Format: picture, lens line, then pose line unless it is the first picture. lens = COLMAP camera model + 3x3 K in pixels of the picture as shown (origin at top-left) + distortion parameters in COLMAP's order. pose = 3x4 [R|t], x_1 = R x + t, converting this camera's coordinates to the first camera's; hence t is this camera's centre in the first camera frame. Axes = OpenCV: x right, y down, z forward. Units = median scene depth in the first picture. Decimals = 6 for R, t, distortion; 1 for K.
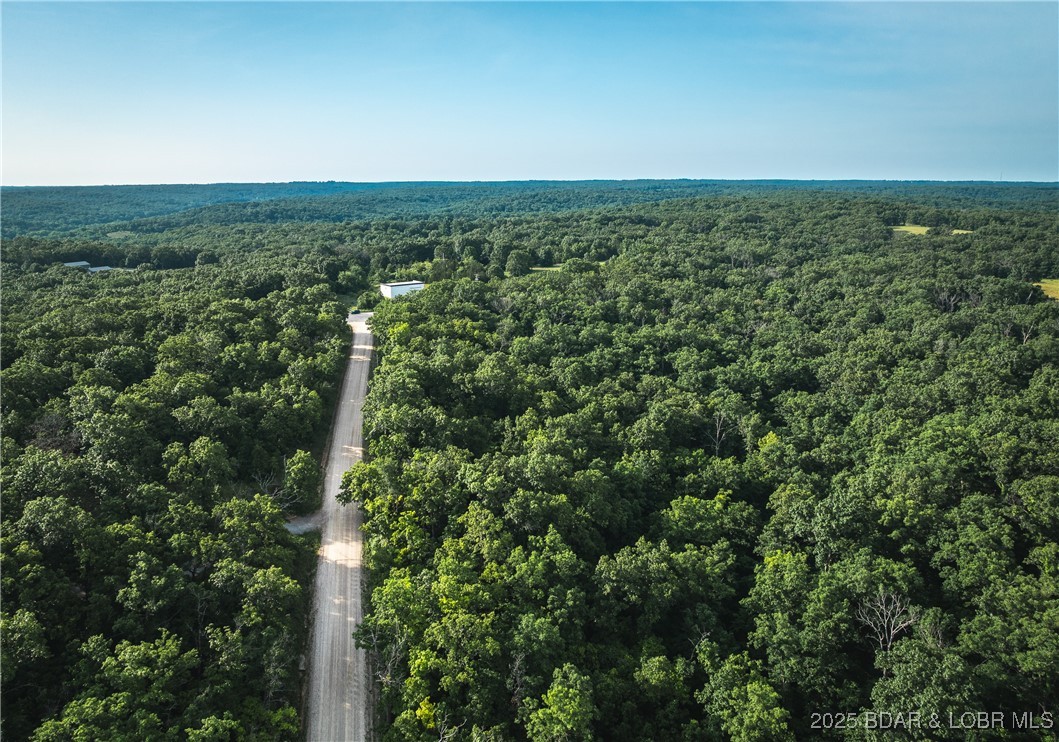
lens RADIAL K [[760.7, 0, 525.2], [0, 760.7, 370.1], [0, 0, 1]] dist [-0.034840, -0.014680]
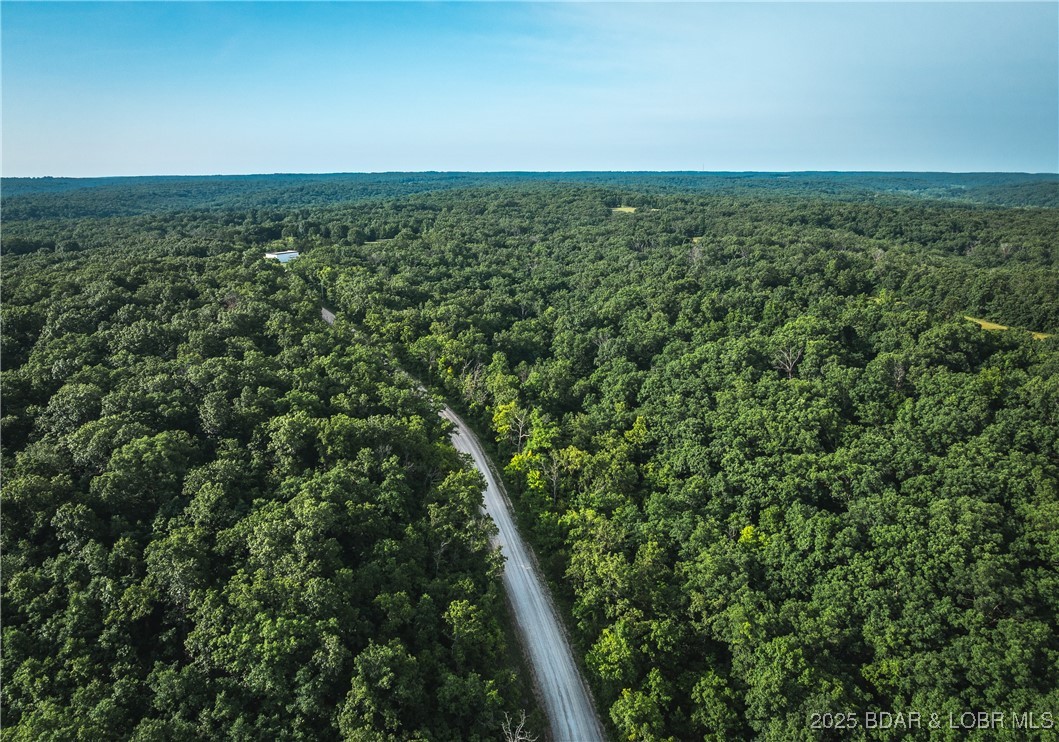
lens RADIAL K [[760.7, 0, 527.6], [0, 760.7, 370.0], [0, 0, 1]] dist [-0.034840, -0.014680]
pose [[0.946828, -0.081392, 0.311276, -0.152180], [0.078413, 0.996676, 0.022097, 0.084406], [-0.312040, 0.003486, 0.950063, -0.362992]]
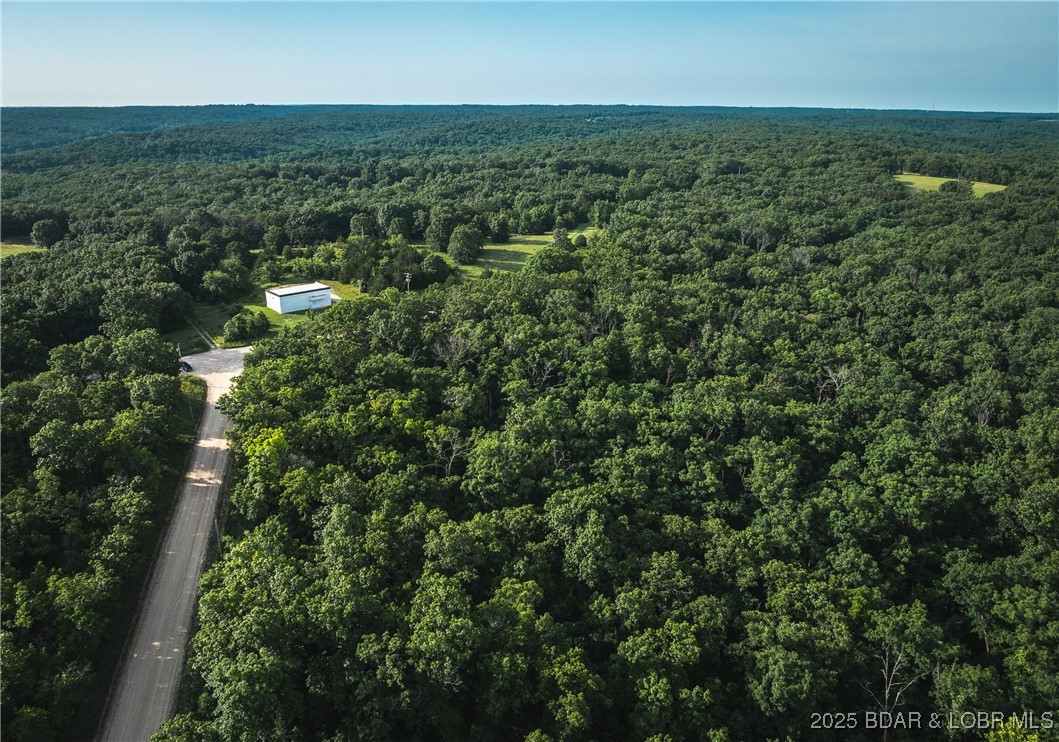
lens RADIAL K [[760.7, 0, 534.6], [0, 760.7, 361.3], [0, 0, 1]] dist [-0.034840, -0.014680]
pose [[0.995318, -0.021954, 0.094124, -0.012726], [0.014087, 0.996413, 0.083445, -0.084467], [-0.095618, -0.081728, 0.992057, 0.242685]]
